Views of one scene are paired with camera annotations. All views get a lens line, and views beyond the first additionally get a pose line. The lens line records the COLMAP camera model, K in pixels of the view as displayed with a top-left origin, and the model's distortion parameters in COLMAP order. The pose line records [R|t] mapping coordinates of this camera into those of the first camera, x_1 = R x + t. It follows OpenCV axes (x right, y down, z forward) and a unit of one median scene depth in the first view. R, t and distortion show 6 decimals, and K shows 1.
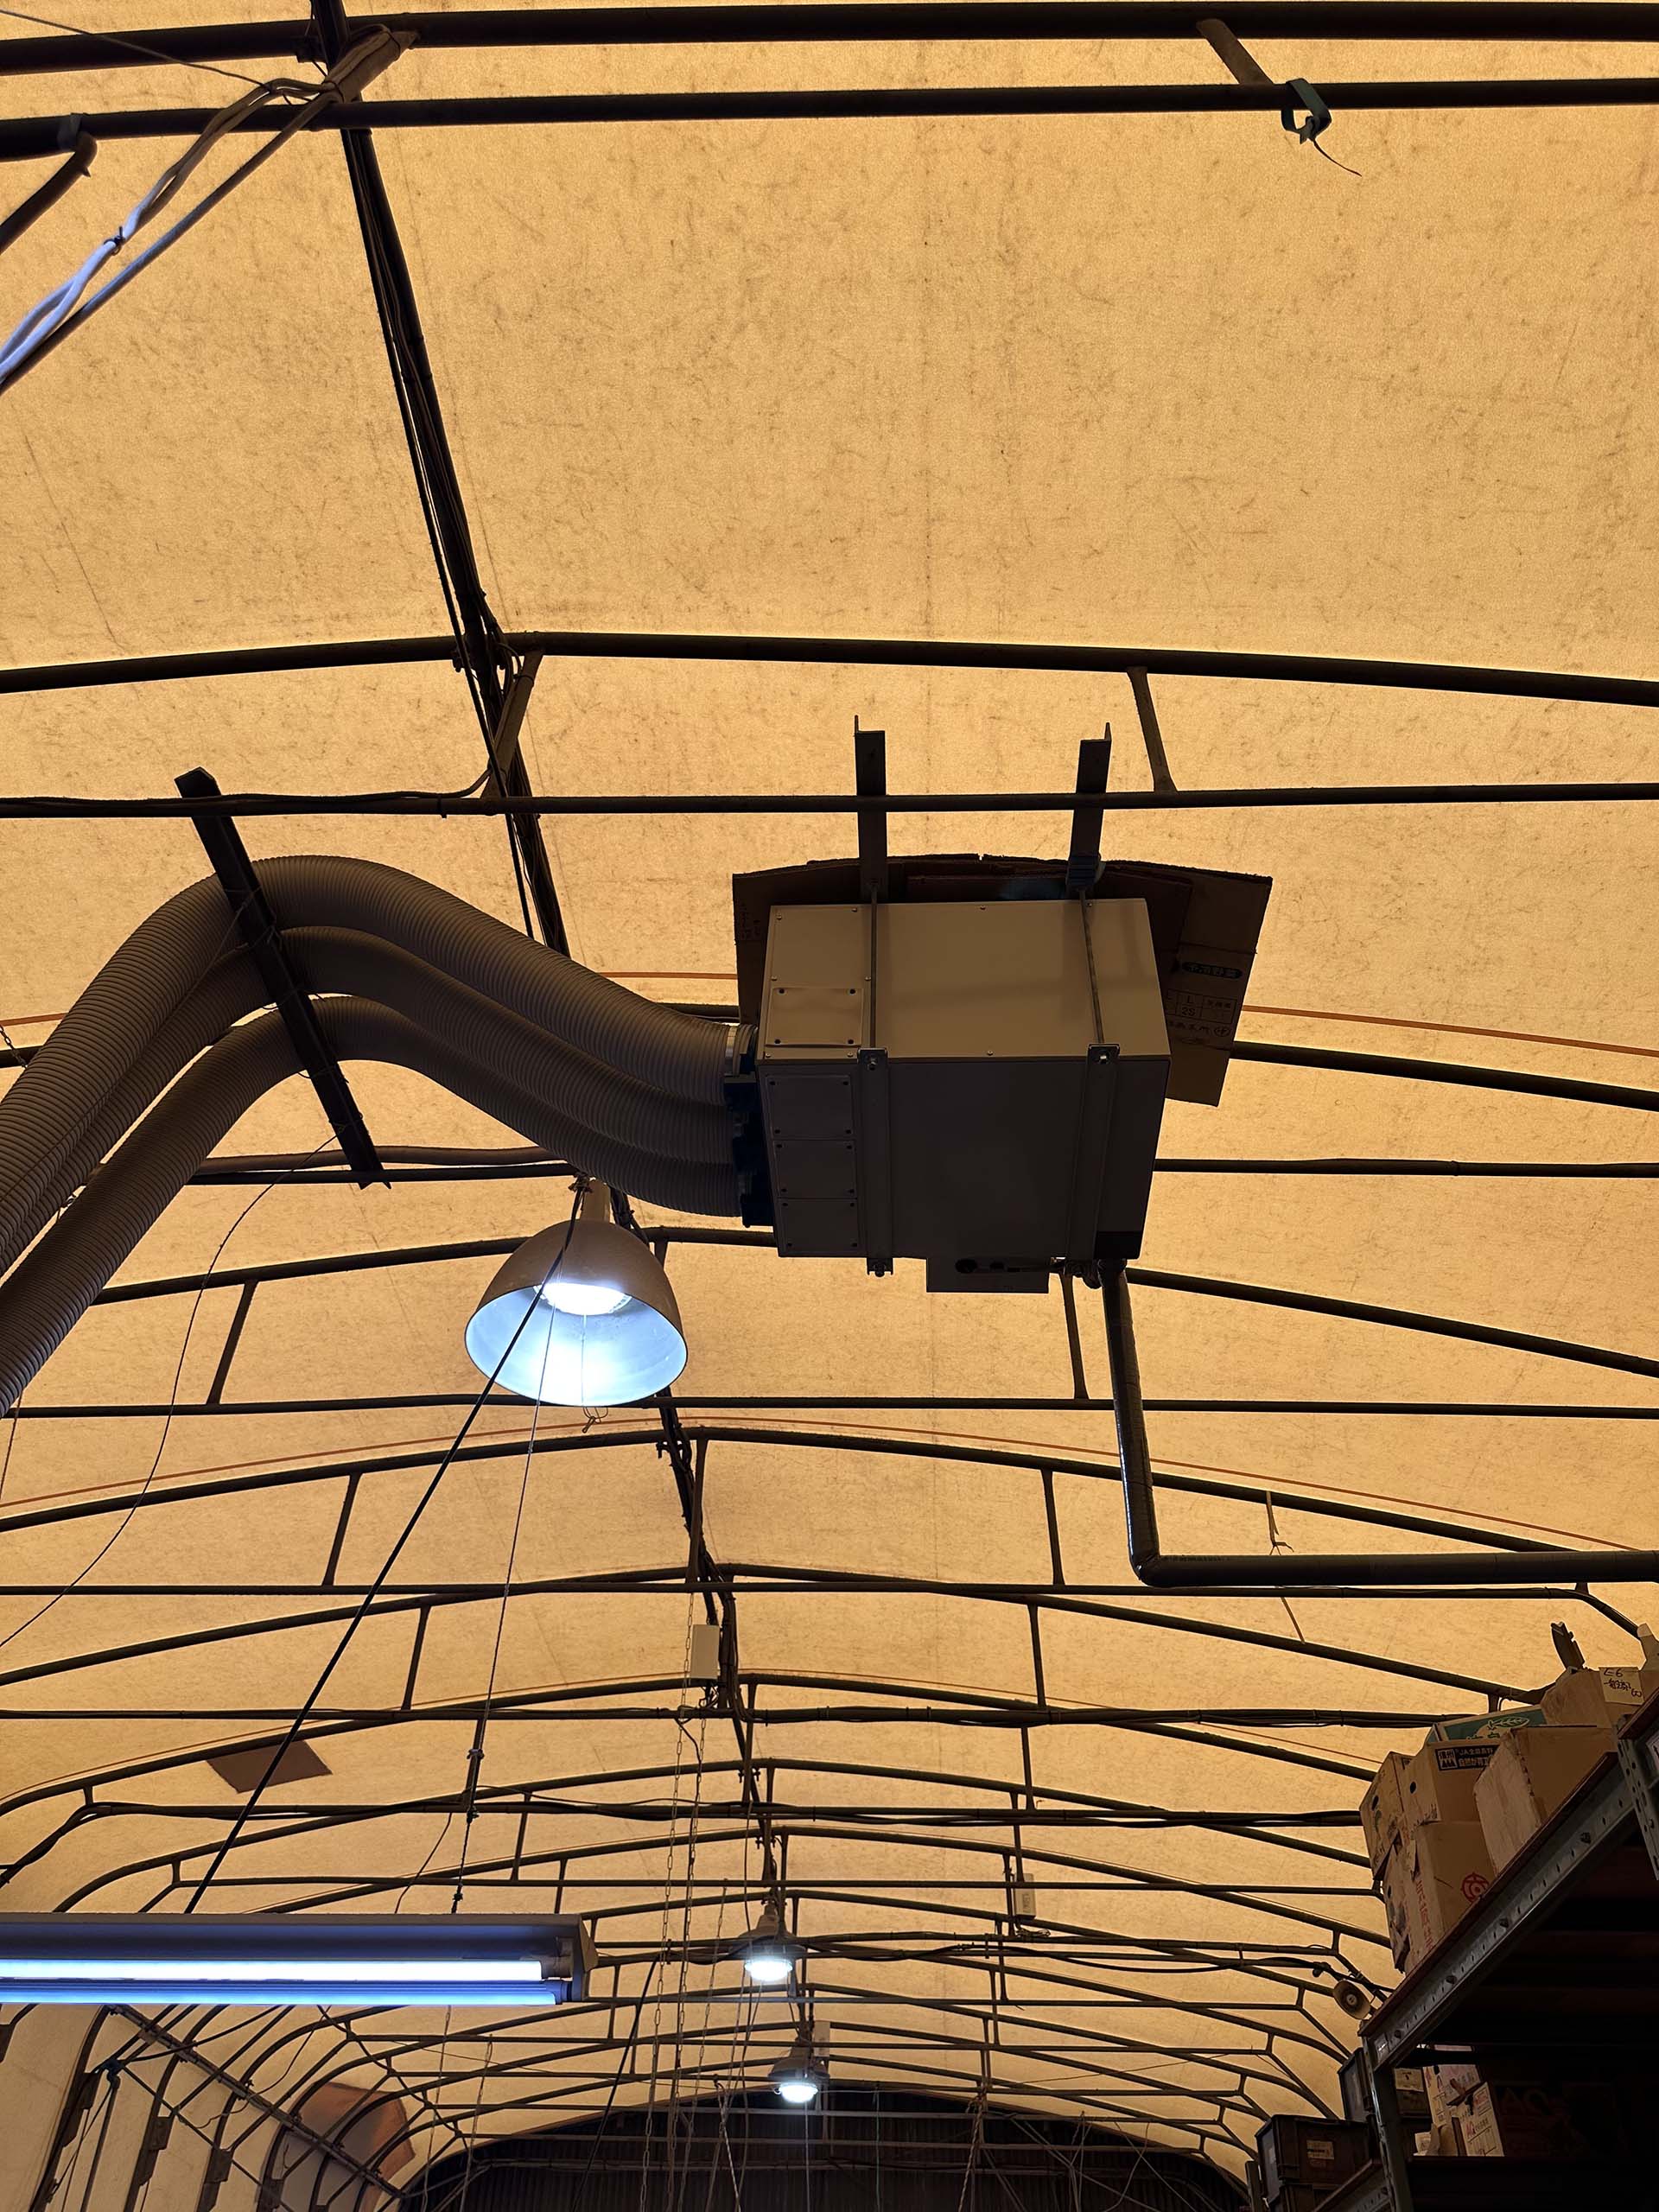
lens RADIAL K [[1566.7, 0, 837.8], [0, 1566.7, 1112.0], [0, 0, 1]] dist [0.032451, -0.046336]
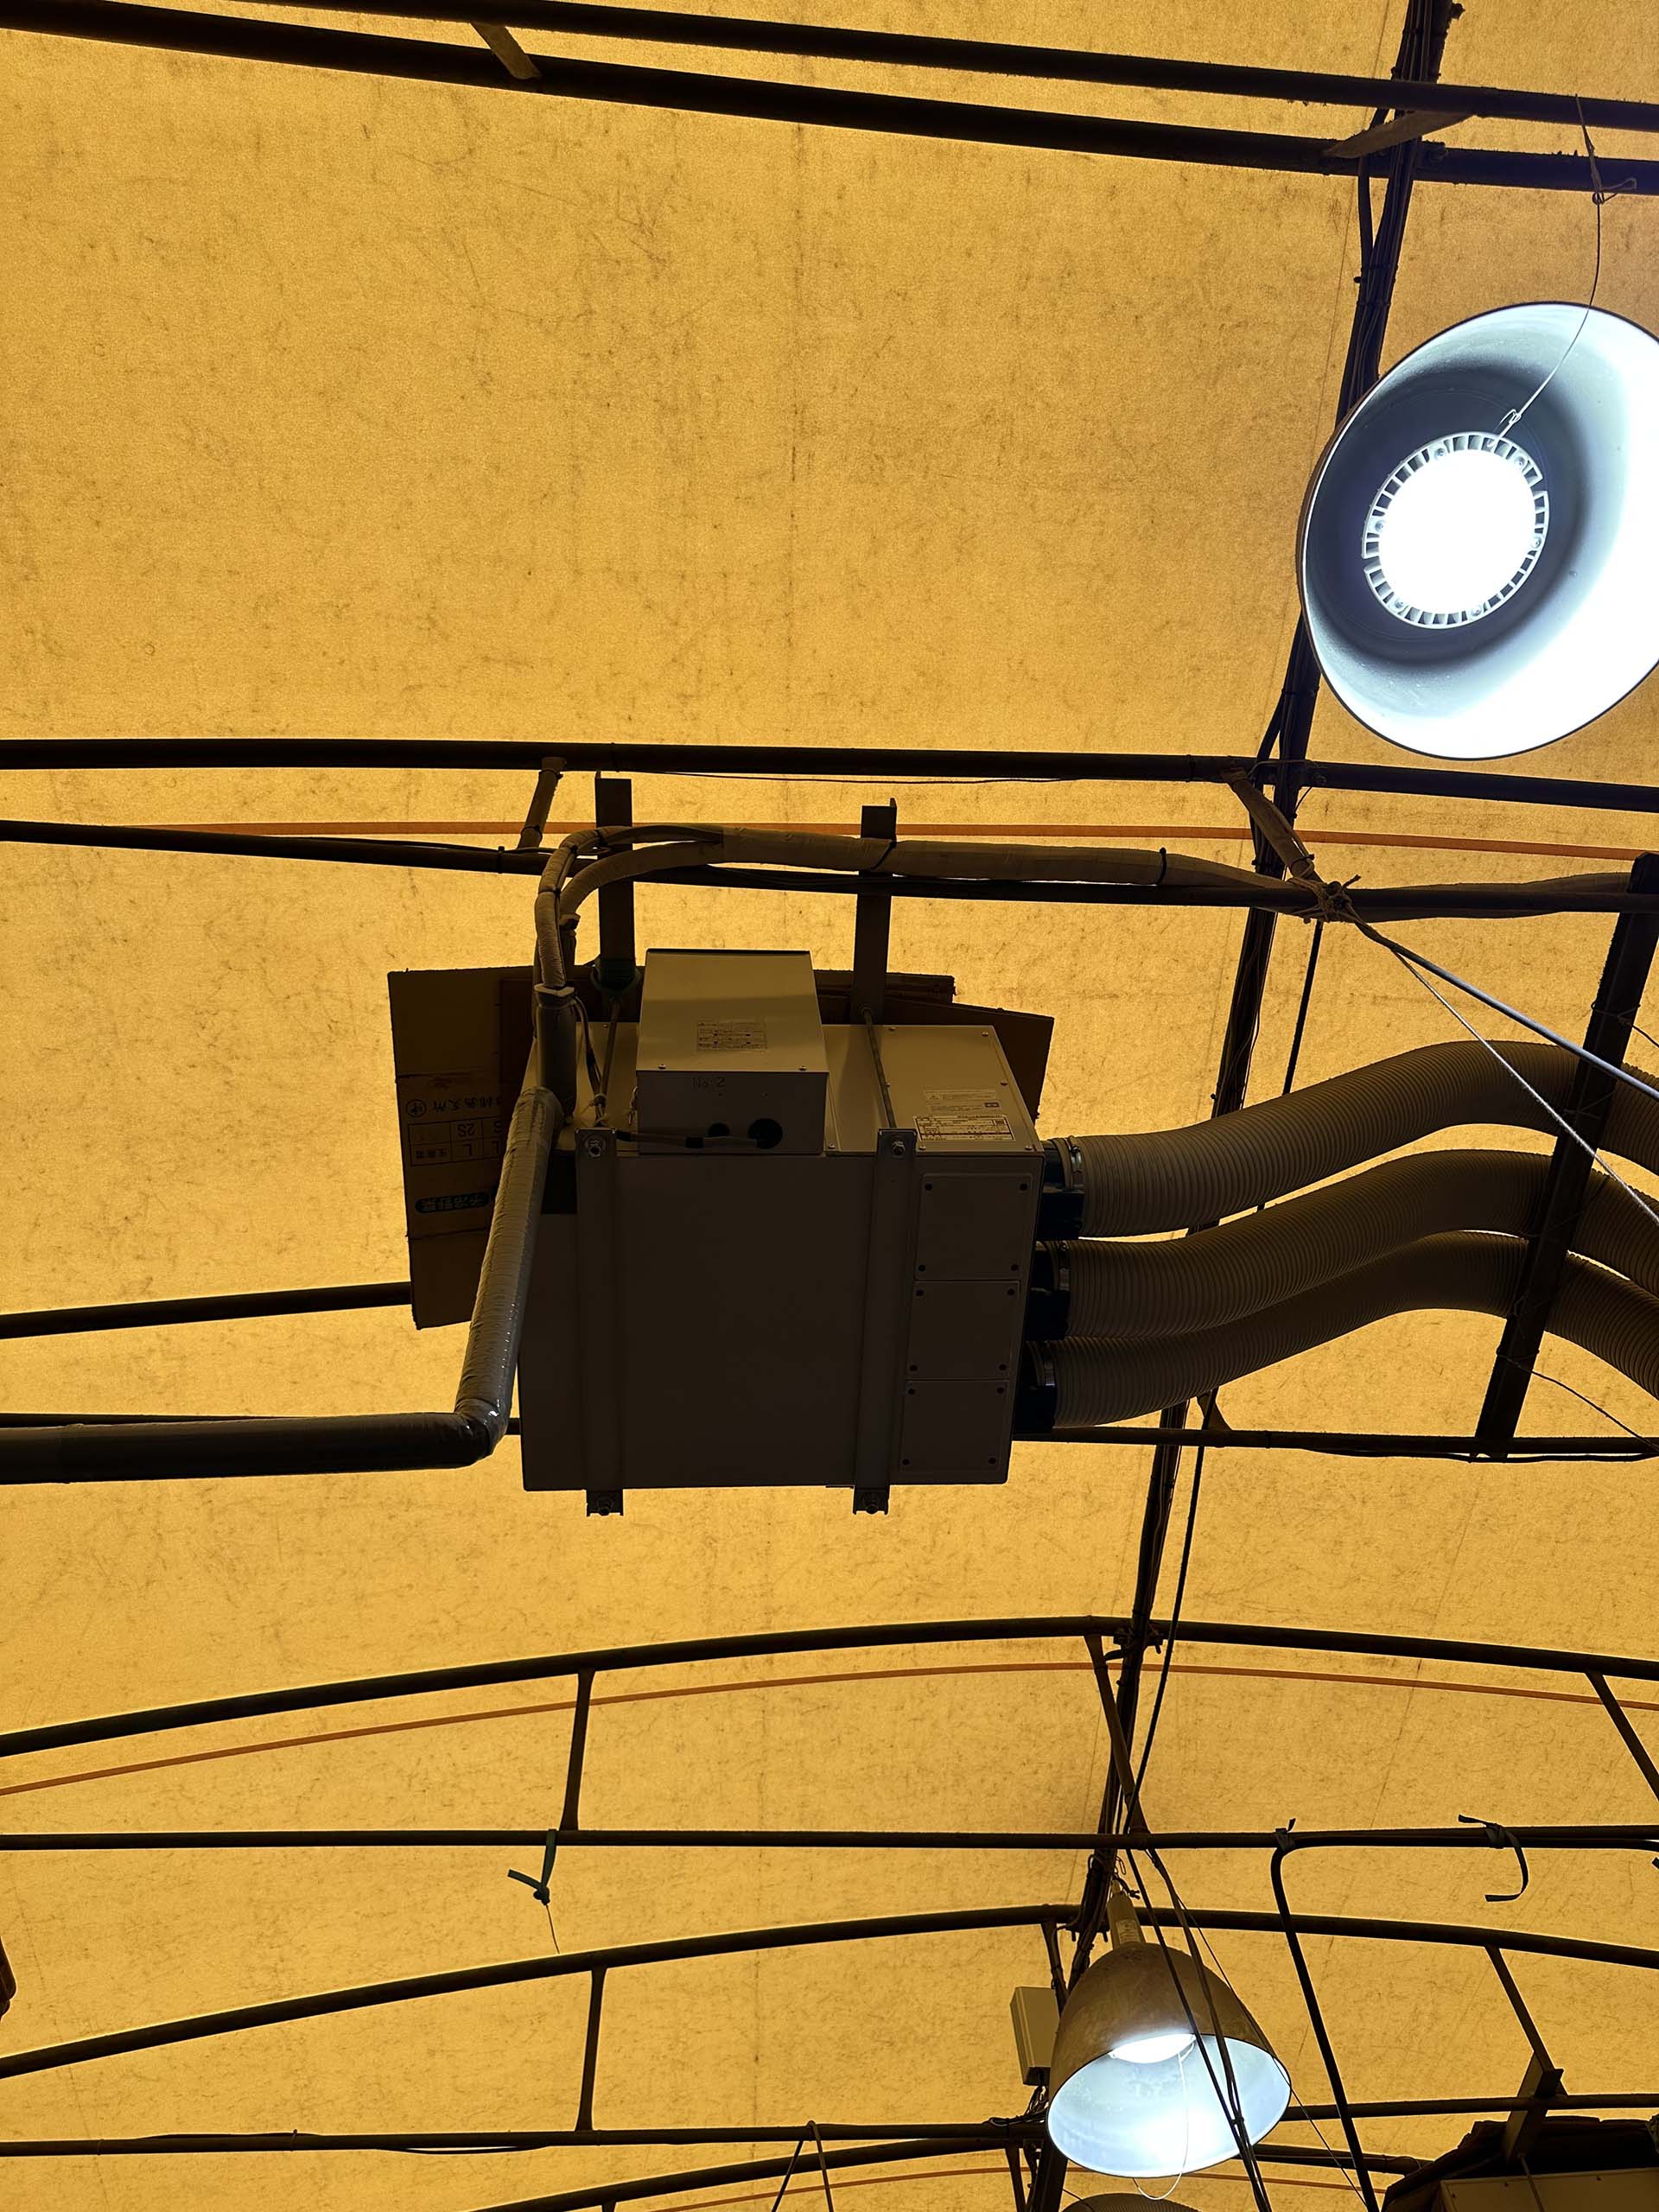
lens RADIAL K [[1566.7, 0, 841.0], [0, 1566.7, 1115.0], [0, 0, 1]] dist [0.032451, -0.046336]
pose [[-0.995104, -0.058768, -0.079463, 0.108168], [0.091638, -0.247486, -0.964548, 0.768491], [0.037018, -0.967108, 0.251660, 0.883299]]
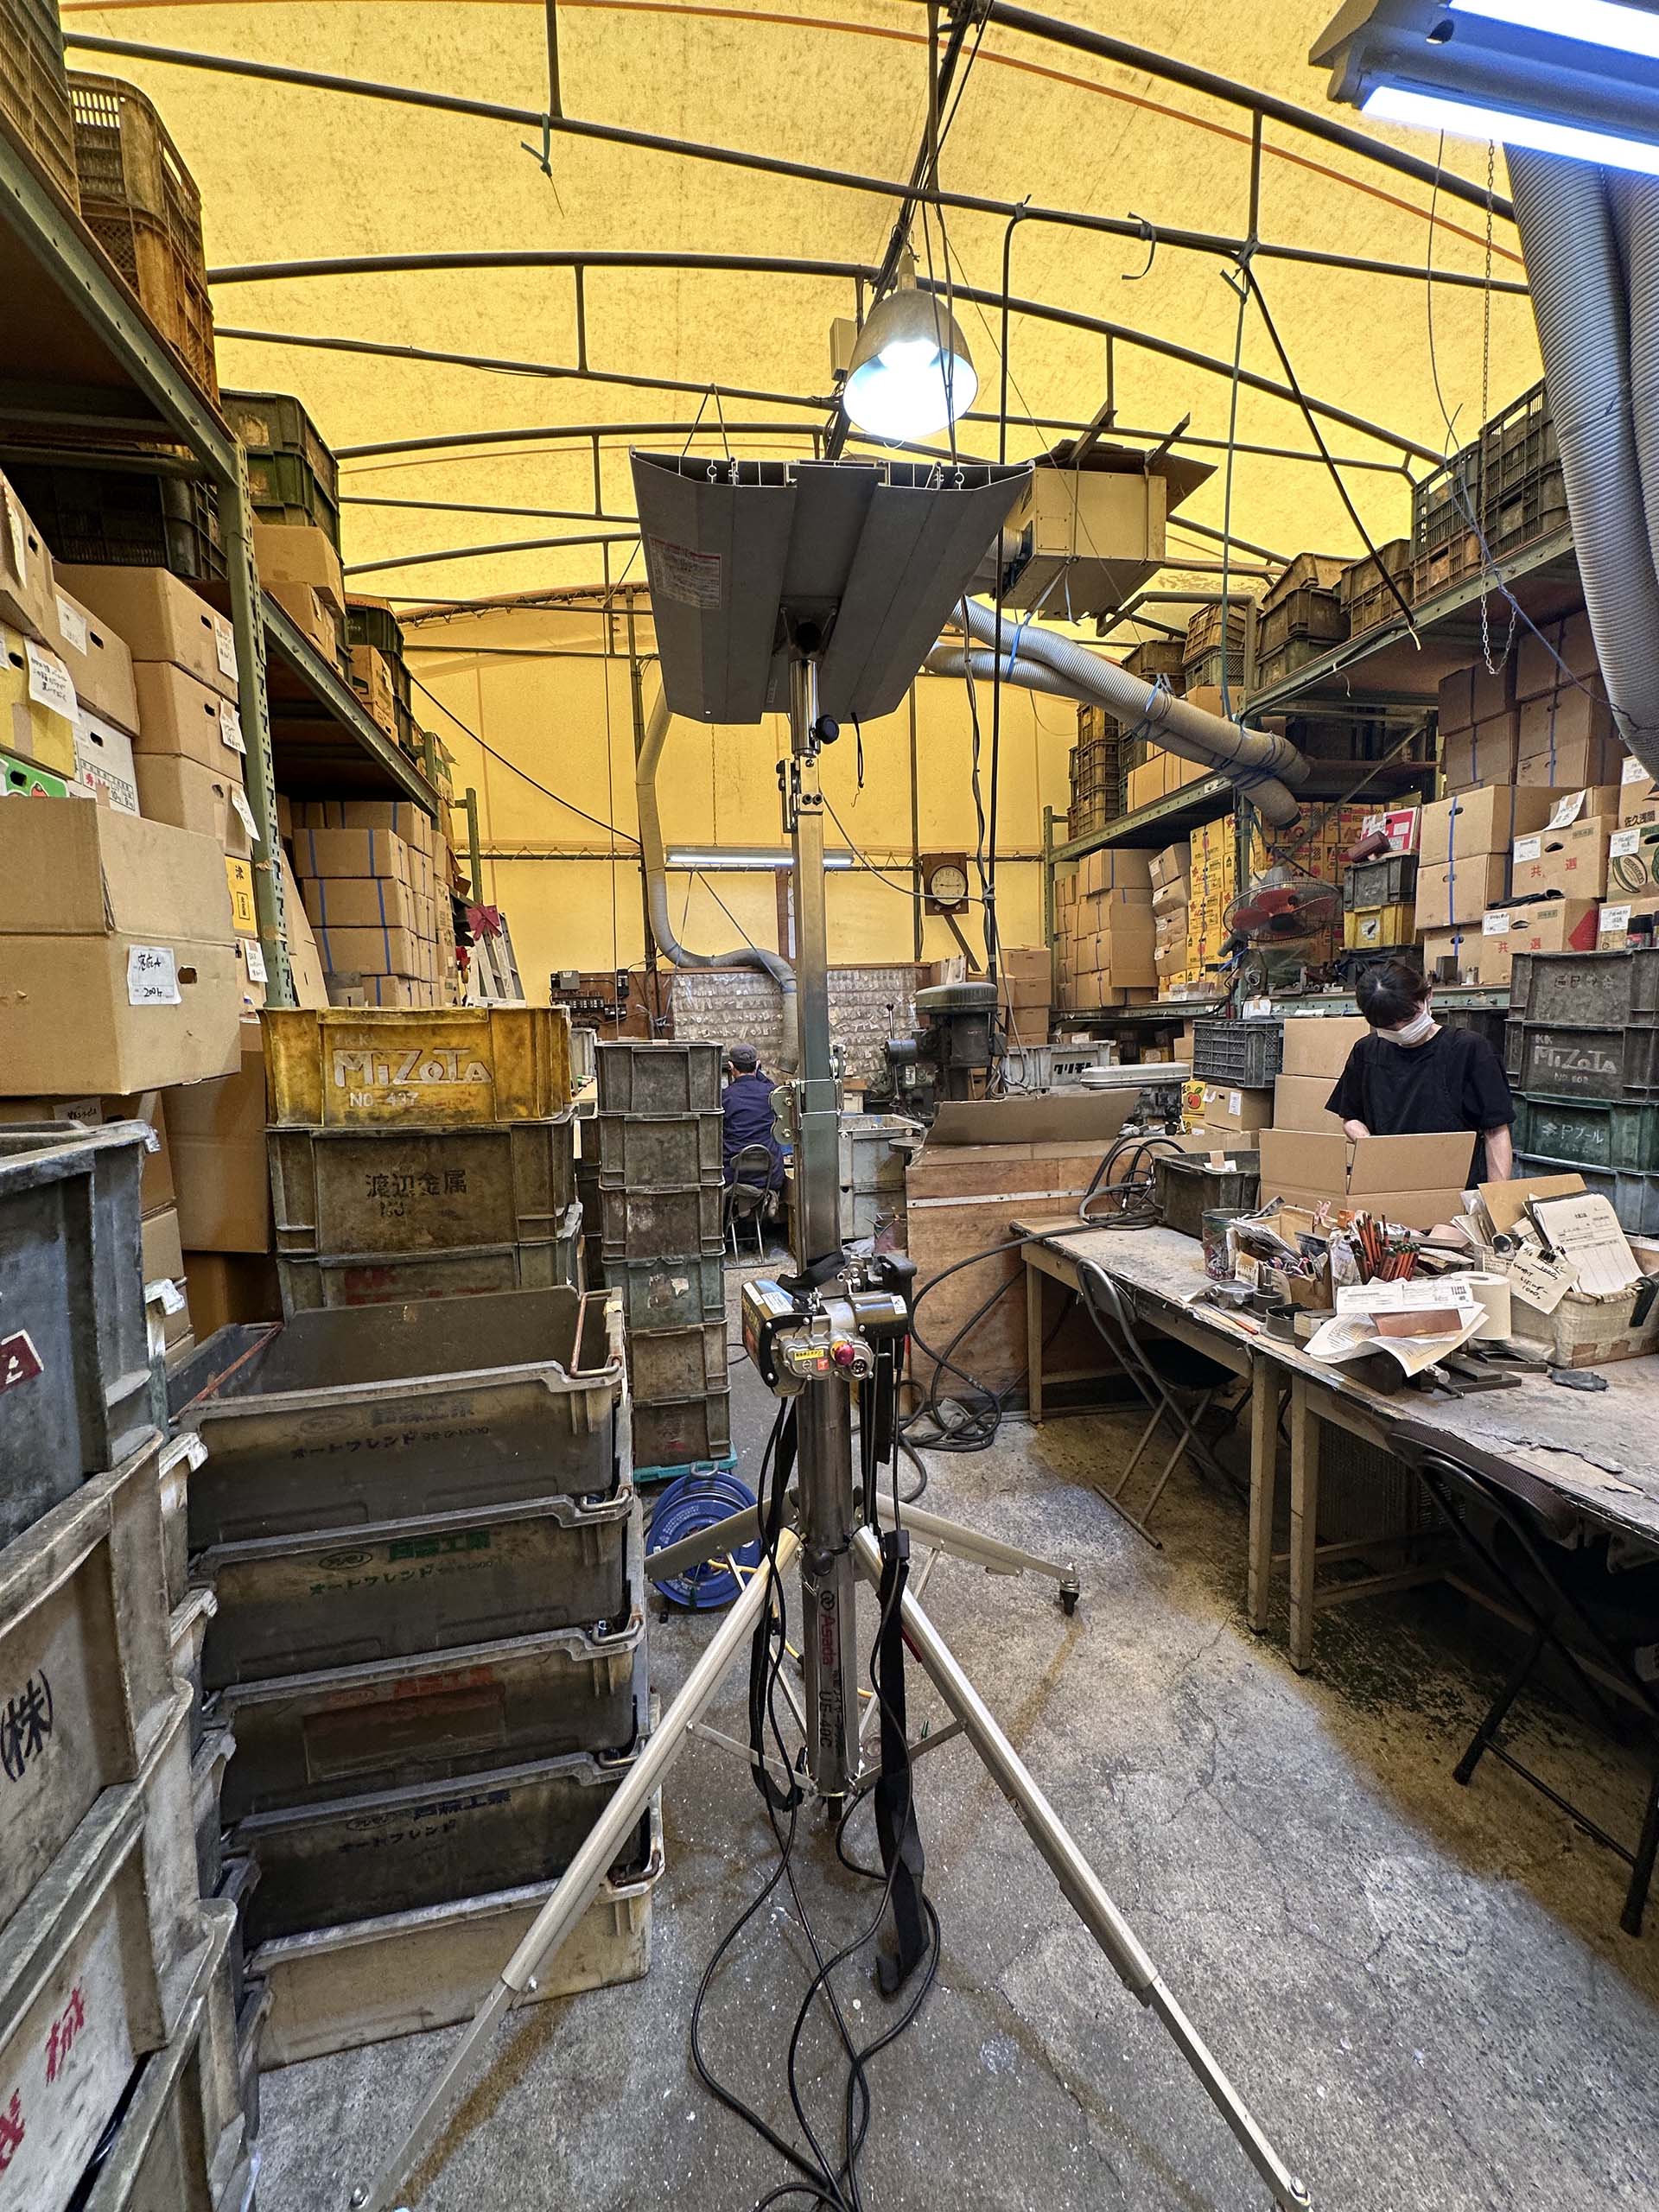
lens RADIAL K [[878.7, 0, 828.0], [0, 878.7, 1110.9], [0, 0, 1]] dist [-0.002843, 0.000479]
pose [[-0.971192, 0.038395, -0.235186, 0.160739], [0.171160, 0.799080, -0.576346, 0.943157], [0.165804, -0.599997, -0.782632, 0.807631]]
